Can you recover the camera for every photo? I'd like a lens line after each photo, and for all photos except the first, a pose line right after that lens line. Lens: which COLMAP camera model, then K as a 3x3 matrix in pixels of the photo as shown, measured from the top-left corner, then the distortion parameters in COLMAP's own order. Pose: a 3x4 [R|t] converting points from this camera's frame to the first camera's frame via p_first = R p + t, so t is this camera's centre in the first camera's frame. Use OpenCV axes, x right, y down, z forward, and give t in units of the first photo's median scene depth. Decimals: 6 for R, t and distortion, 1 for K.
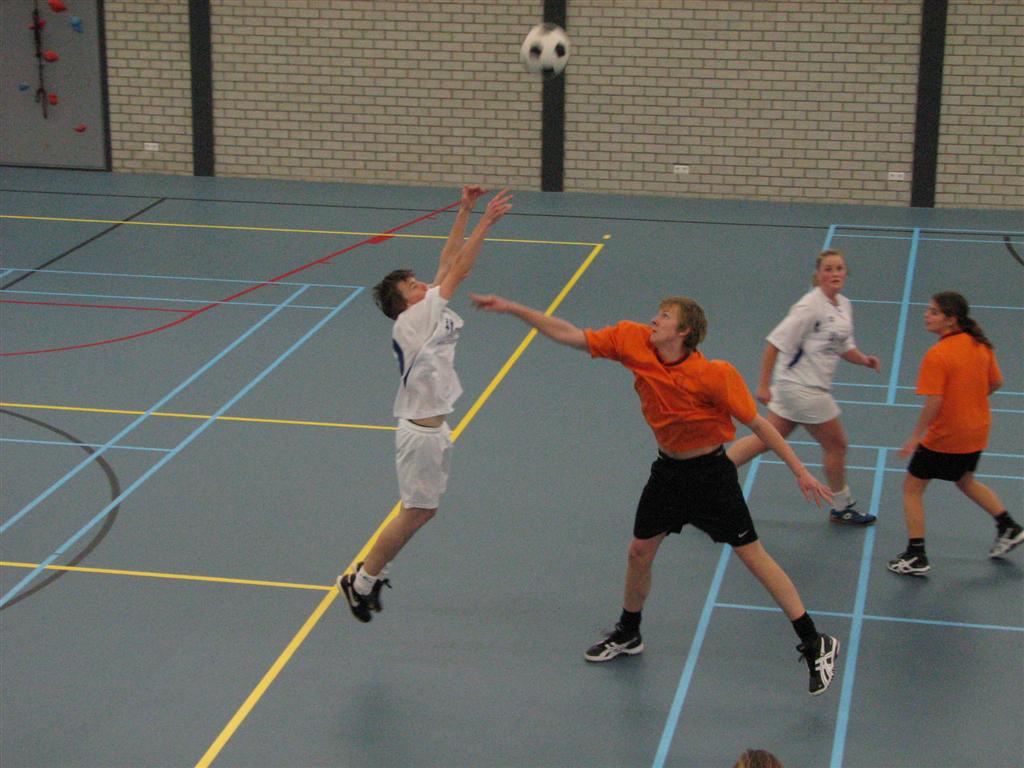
lens RADIAL K [[2358.3, 0, 505.4], [0, 2358.3, 385.4], [0, 0, 1]] dist [0.155197, 0.000000]
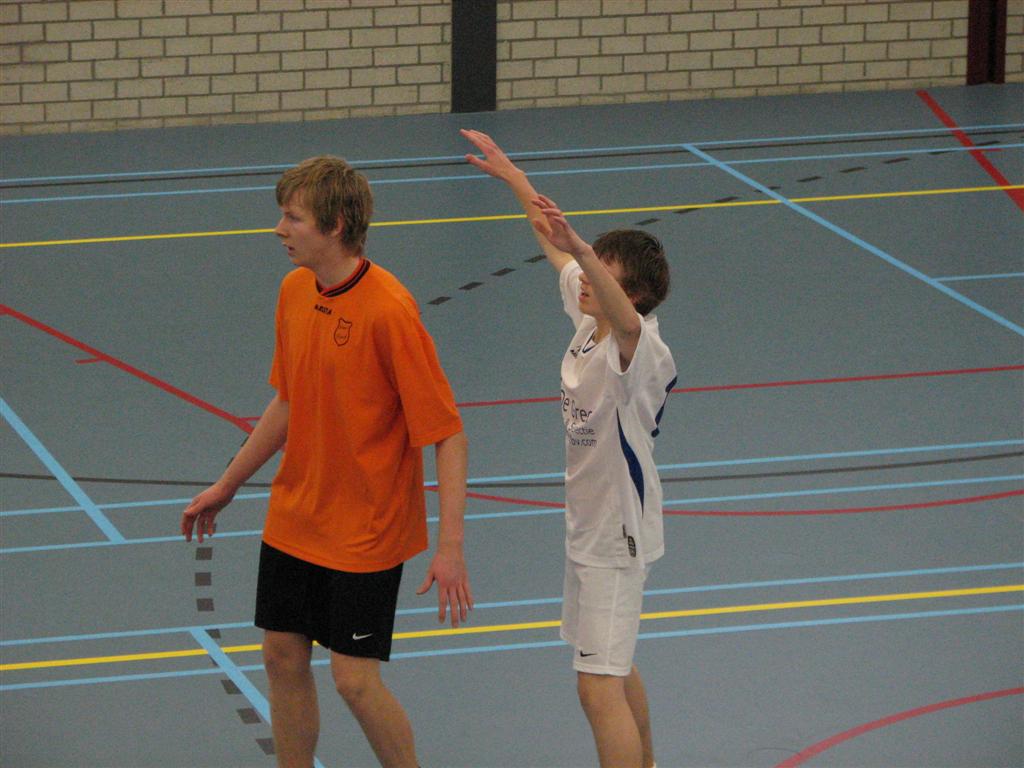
lens RADIAL K [[5105.6, 0, 509.1], [0, 5105.6, 385.0], [0, 0, 1]] dist [0.323048, 0.000000]
pose [[0.882497, -0.112934, 0.456557, -0.420979], [0.127104, 0.991889, -0.000331, -0.024172], [-0.452817, 0.058322, 0.889694, 0.076169]]
